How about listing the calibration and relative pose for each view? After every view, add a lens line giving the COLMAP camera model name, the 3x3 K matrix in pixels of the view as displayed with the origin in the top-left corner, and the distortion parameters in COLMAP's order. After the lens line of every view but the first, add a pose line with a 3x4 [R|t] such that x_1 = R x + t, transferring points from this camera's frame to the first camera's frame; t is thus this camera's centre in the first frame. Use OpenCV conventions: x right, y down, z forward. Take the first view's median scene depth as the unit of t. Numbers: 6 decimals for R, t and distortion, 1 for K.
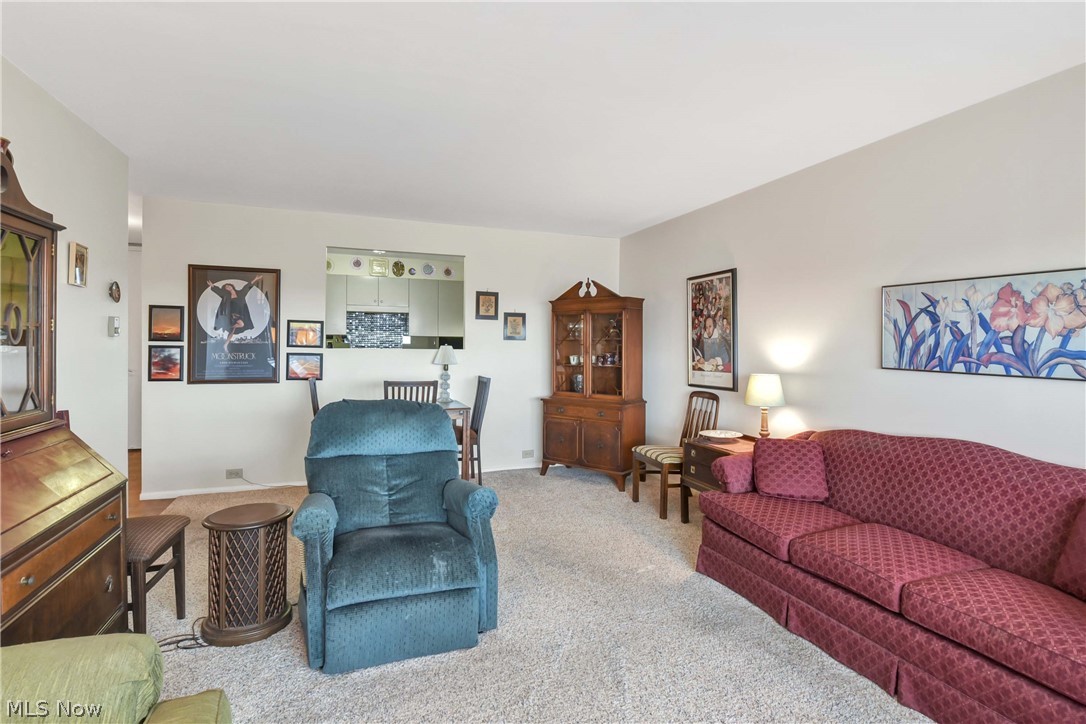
lens RADIAL K [[539.4, 0, 556.9], [0, 539.4, 348.2], [0, 0, 1]] dist [0.003092, -0.006695]
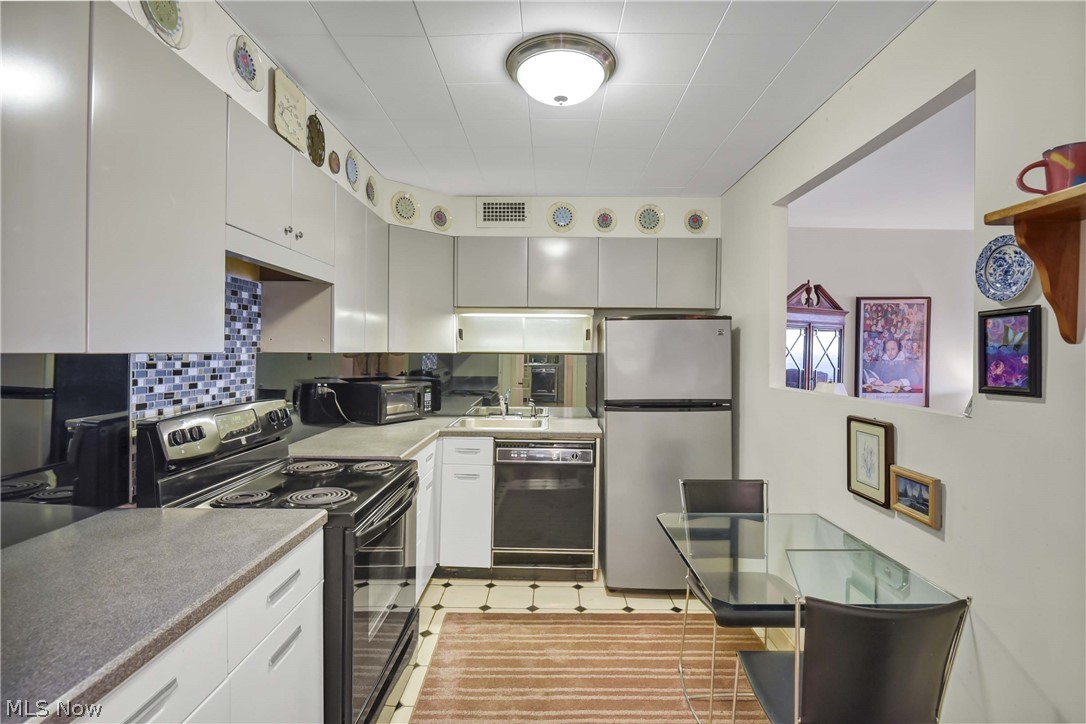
lens RADIAL K [[535.7, 0, 542.5], [0, 535.7, 357.7], [0, 0, 1]] dist [-0.000220, -0.001015]
pose [[0.350996, -0.018692, 0.936190, -0.889899], [0.000337, 0.999803, 0.019835, -0.043836], [-0.936377, -0.006647, 0.350933, 1.252435]]
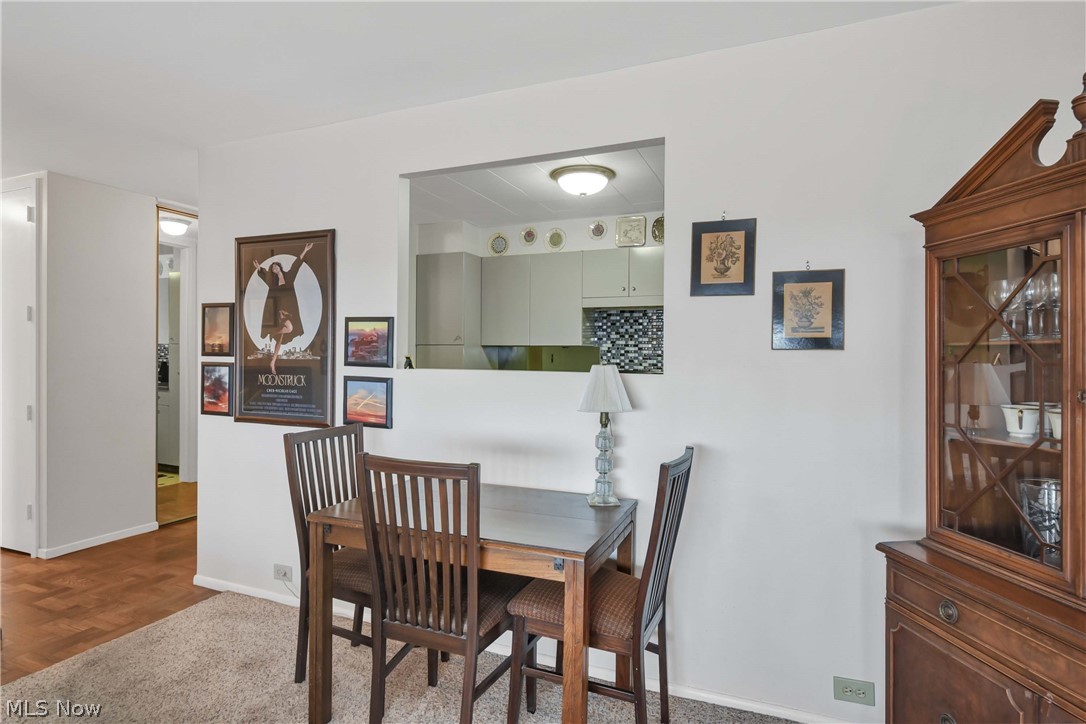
lens RADIAL K [[578.8, 0, 543.0], [0, 578.8, 362.0], [0, 0, 1]] dist [0.002158, 0.000149]
pose [[0.718810, 0.003338, -0.695199, 0.072614], [-0.006391, 0.999978, -0.001806, -0.006968], [0.695177, 0.005742, 0.718815, 0.764913]]
